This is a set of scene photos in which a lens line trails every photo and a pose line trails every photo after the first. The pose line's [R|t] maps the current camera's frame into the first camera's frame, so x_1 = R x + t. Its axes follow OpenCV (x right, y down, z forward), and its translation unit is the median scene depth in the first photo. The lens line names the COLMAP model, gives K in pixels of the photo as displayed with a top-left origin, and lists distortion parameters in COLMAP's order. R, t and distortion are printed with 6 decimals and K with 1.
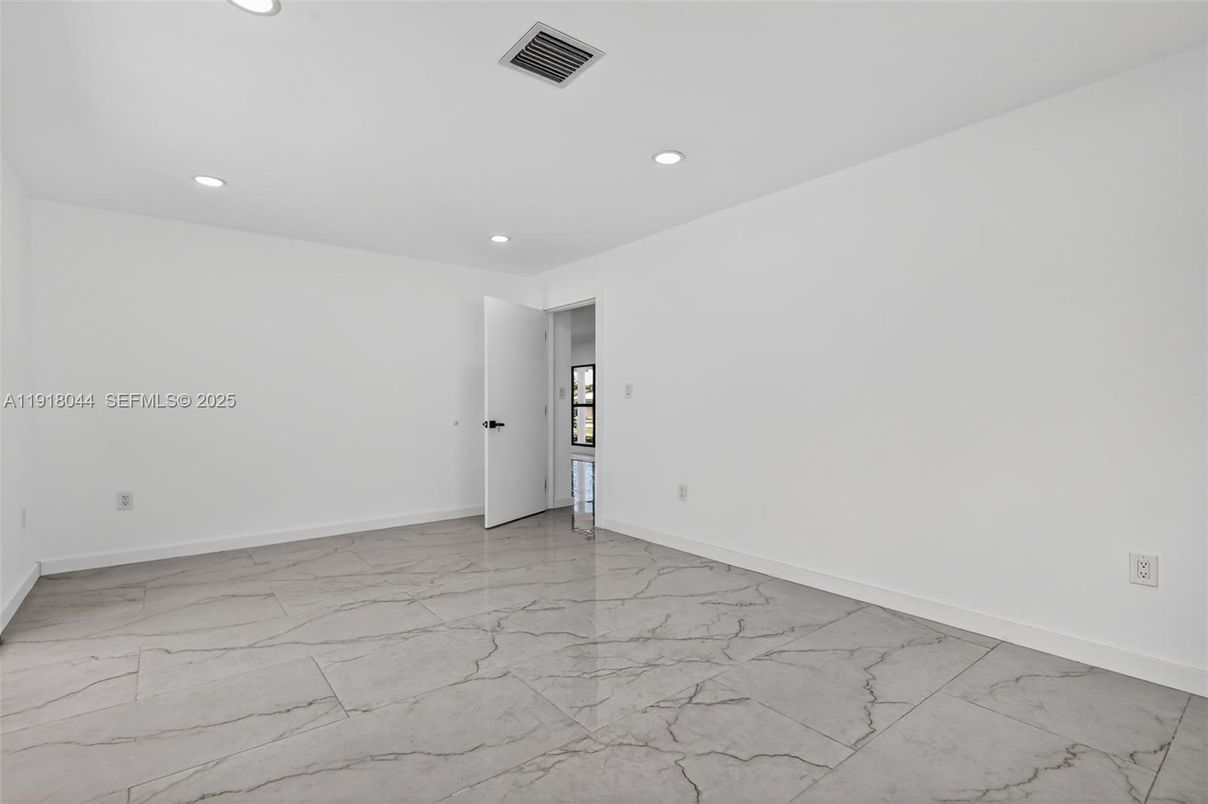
lens RADIAL K [[564.1, 0, 598.7], [0, 564.1, 407.6], [0, 0, 1]] dist [-0.000569, -0.000374]
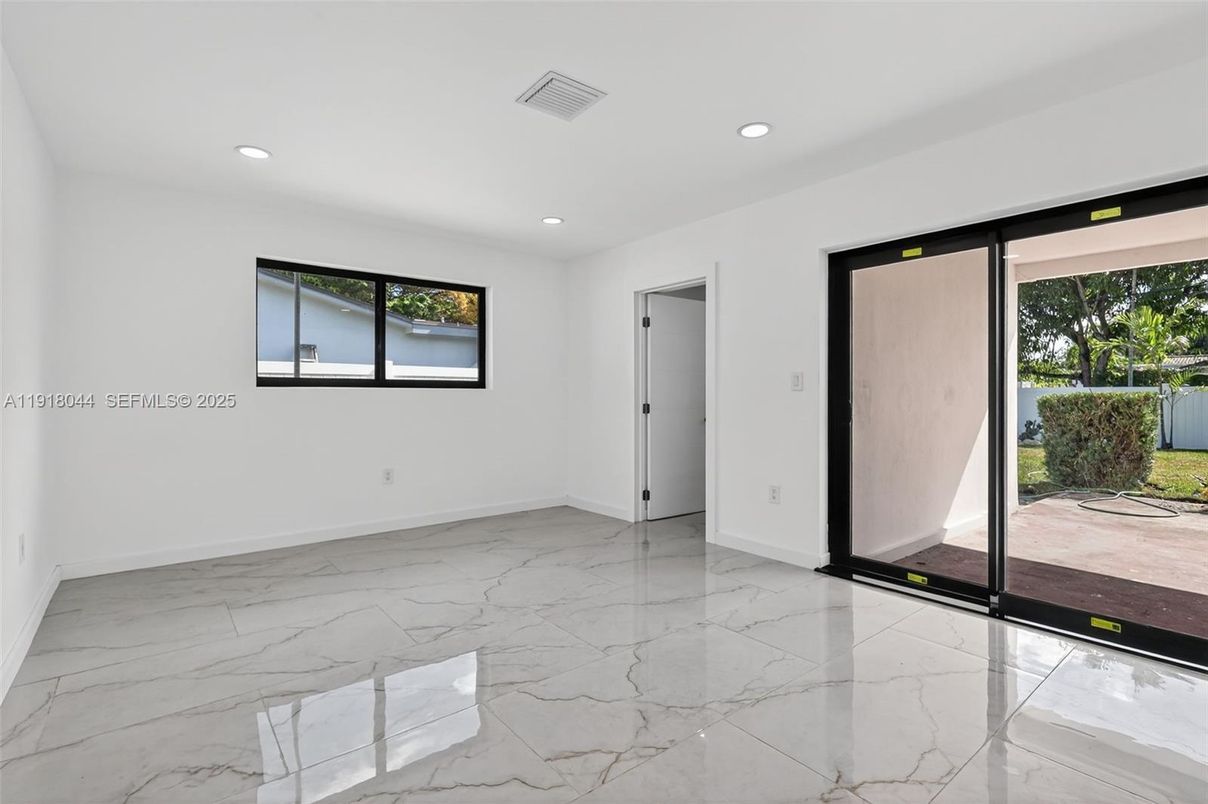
lens RADIAL K [[564.1, 0, 598.7], [0, 564.1, 407.6], [0, 0, 1]] dist [-0.000569, -0.000374]
pose [[-0.999977, 0.002886, -0.006124, -0.124176], [0.002739, 0.999711, 0.023869, -0.007275], [0.006191, 0.023852, -0.999696, 1.733557]]
